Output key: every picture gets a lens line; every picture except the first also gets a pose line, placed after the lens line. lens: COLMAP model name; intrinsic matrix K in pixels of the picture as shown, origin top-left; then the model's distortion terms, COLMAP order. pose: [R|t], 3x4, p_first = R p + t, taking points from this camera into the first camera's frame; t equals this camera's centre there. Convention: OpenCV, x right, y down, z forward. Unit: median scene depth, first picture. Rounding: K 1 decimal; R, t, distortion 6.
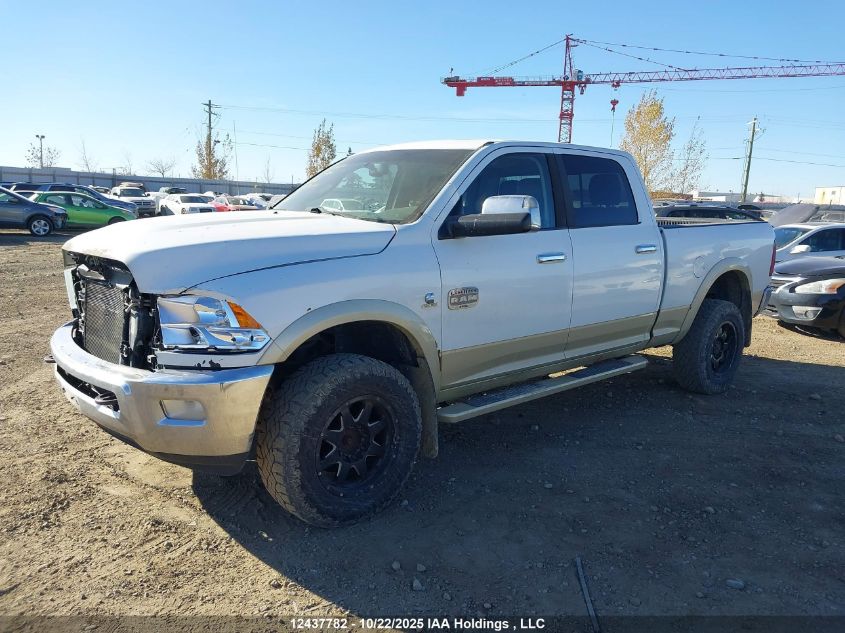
lens RADIAL K [[654.0, 0, 429.2], [0, 654.0, 310.4], [0, 0, 1]] dist [0.049155, -0.069232]
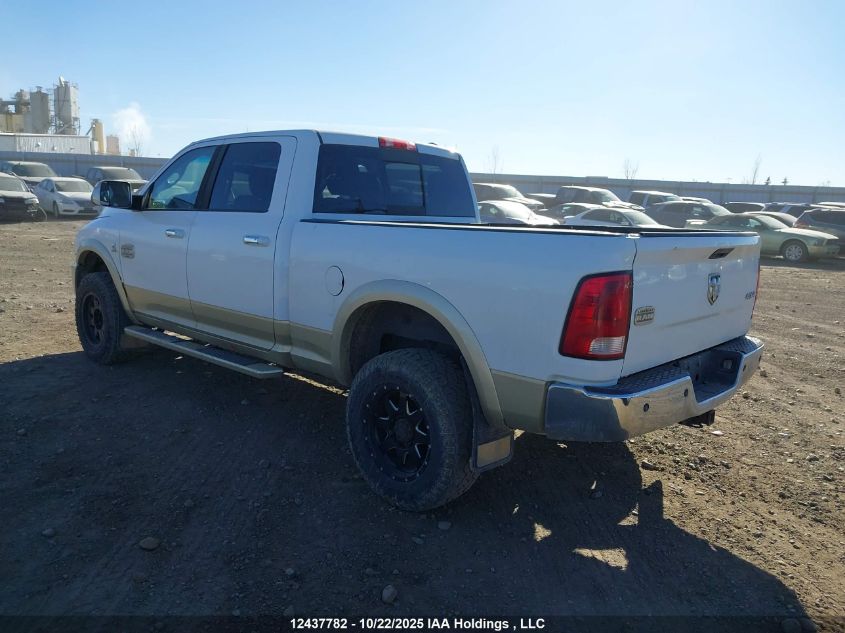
lens RADIAL K [[654.0, 0, 429.2], [0, 654.0, 310.4], [0, 0, 1]] dist [0.049155, -0.069232]
pose [[0.122885, 0.142359, -0.982157, 0.989525], [-0.197692, 0.973335, 0.116345, -0.120061], [0.972531, 0.179868, 0.147752, 0.896610]]
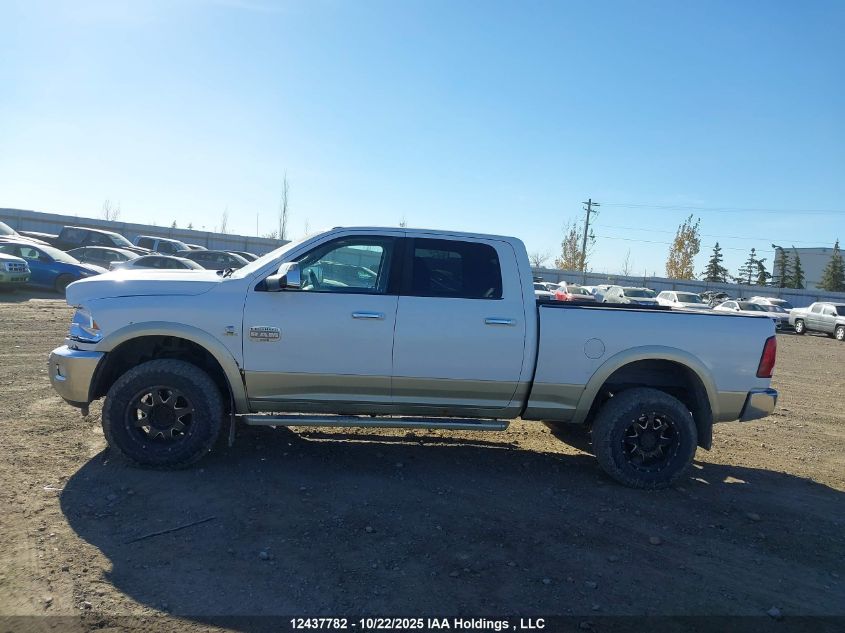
lens RADIAL K [[654.0, 0, 429.2], [0, 654.0, 310.4], [0, 0, 1]] dist [0.049155, -0.069232]
pose [[0.831340, 0.067289, -0.551675, 0.673994], [-0.143878, 0.984861, -0.096689, 0.009504], [0.536817, 0.159755, 0.828436, 0.014409]]
